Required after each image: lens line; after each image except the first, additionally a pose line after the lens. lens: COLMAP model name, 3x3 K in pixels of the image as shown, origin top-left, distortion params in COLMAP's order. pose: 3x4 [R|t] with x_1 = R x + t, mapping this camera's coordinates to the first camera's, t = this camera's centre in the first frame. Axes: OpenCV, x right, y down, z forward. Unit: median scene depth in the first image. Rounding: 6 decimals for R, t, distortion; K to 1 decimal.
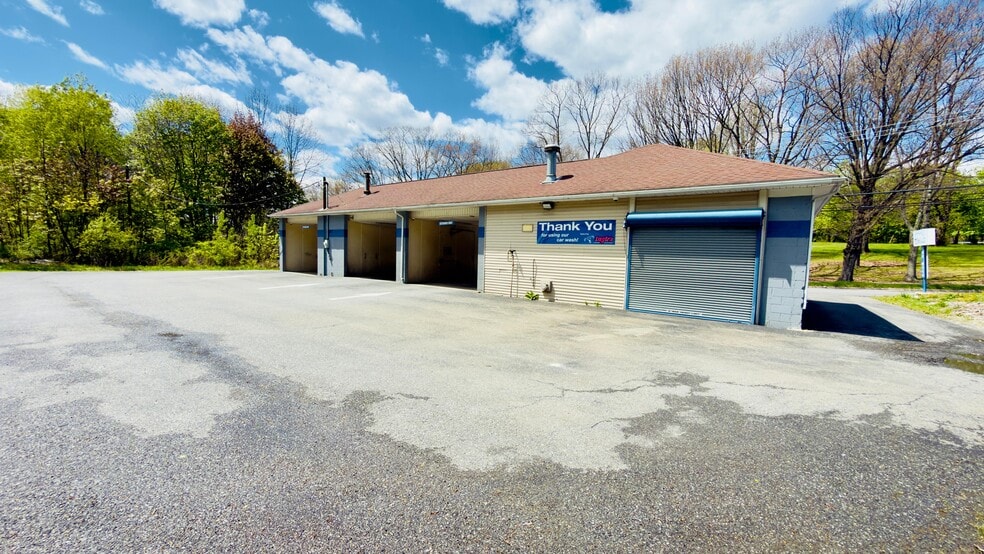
lens RADIAL K [[393.1, 0, 492.0], [0, 393.1, 277.0], [0, 0, 1]] dist [0.000063, -0.000508]
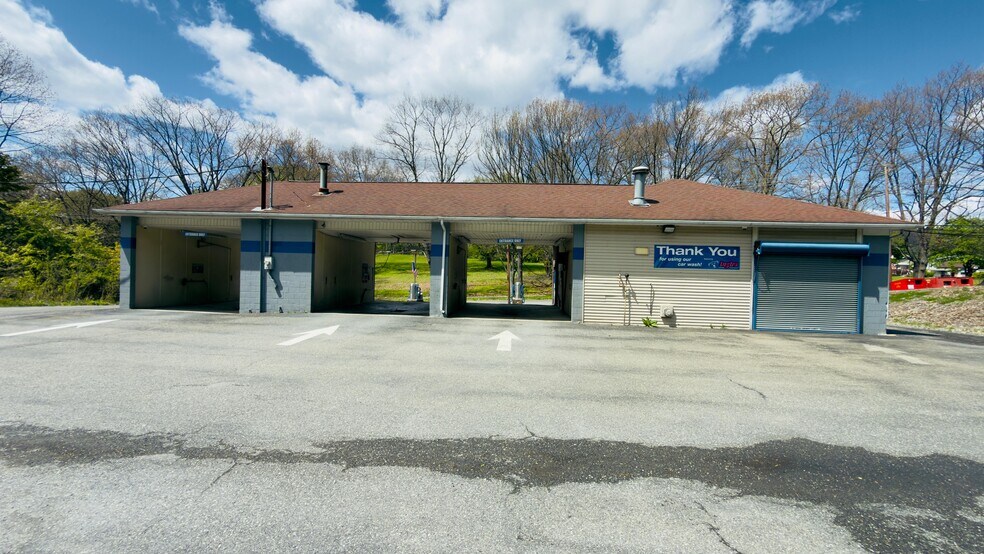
lens RADIAL K [[437.9, 0, 492.0], [0, 437.9, 277.0], [0, 0, 1]] dist [0.003413, 0.000372]
pose [[0.836802, 0.005363, 0.547479, -0.835101], [0.032293, 0.997728, -0.059132, -0.012773], [-0.546552, 0.067162, 0.834727, 0.344889]]
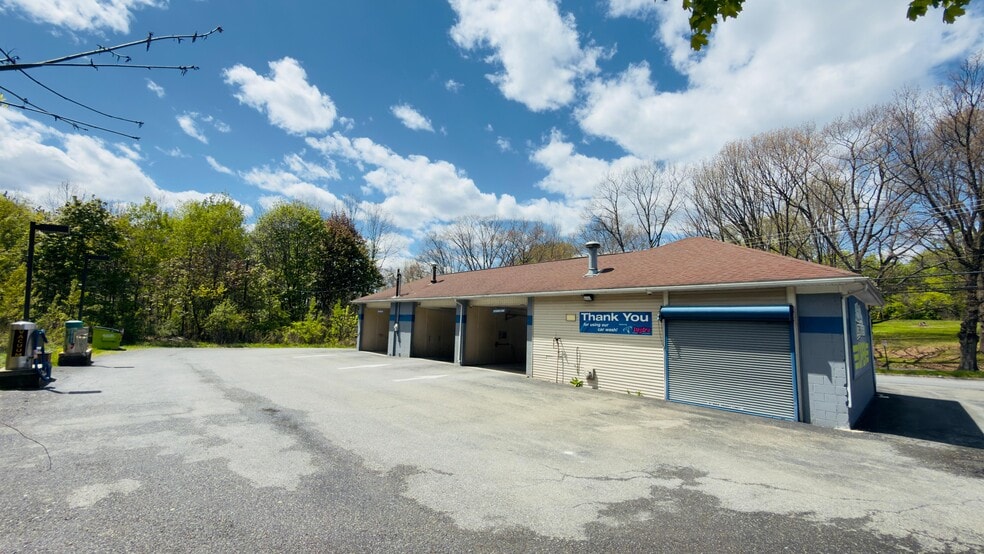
lens RADIAL K [[393.1, 0, 492.0], [0, 393.1, 277.0], [0, 0, 1]] dist [0.000063, -0.000508]
pose [[0.985538, -0.016111, -0.168688, 0.064693], [-0.016429, 0.981697, -0.189741, -0.026807], [0.168658, 0.189769, 0.967234, -0.111921]]
